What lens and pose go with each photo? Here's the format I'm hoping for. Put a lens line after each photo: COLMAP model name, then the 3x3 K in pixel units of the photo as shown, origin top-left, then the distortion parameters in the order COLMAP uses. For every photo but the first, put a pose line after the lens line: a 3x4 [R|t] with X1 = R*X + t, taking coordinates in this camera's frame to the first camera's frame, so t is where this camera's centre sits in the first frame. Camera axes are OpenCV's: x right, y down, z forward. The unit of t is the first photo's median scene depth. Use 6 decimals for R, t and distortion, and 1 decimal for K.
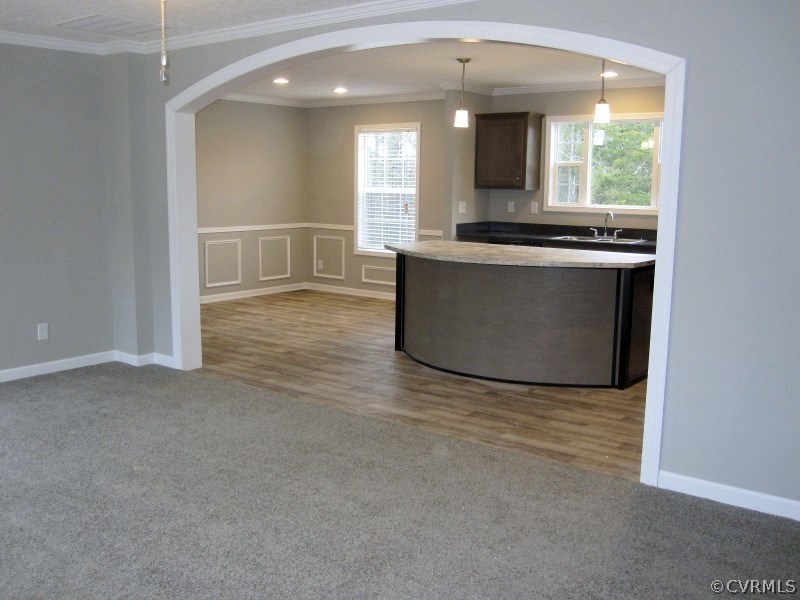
lens RADIAL K [[796.8, 0, 399.4], [0, 796.8, 324.2], [0, 0, 1]] dist [-0.013433, -0.016822]
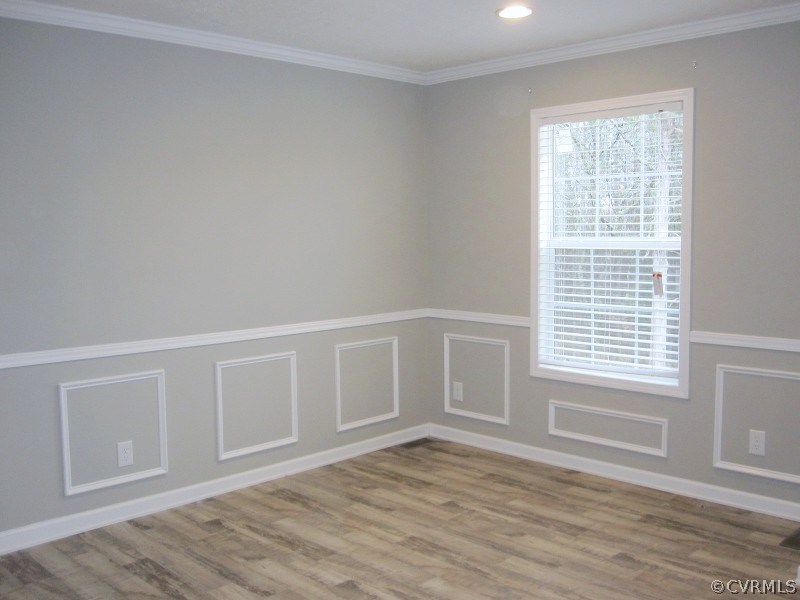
lens RADIAL K [[837.2, 0, 400.0], [0, 837.2, 300.0], [0, 0, 1]] dist [0.000614, -0.014536]
pose [[0.988628, -0.017818, -0.149324, -0.071649], [0.004739, 0.996154, -0.087490, -0.110554], [0.150309, 0.085788, 0.984910, 0.602297]]
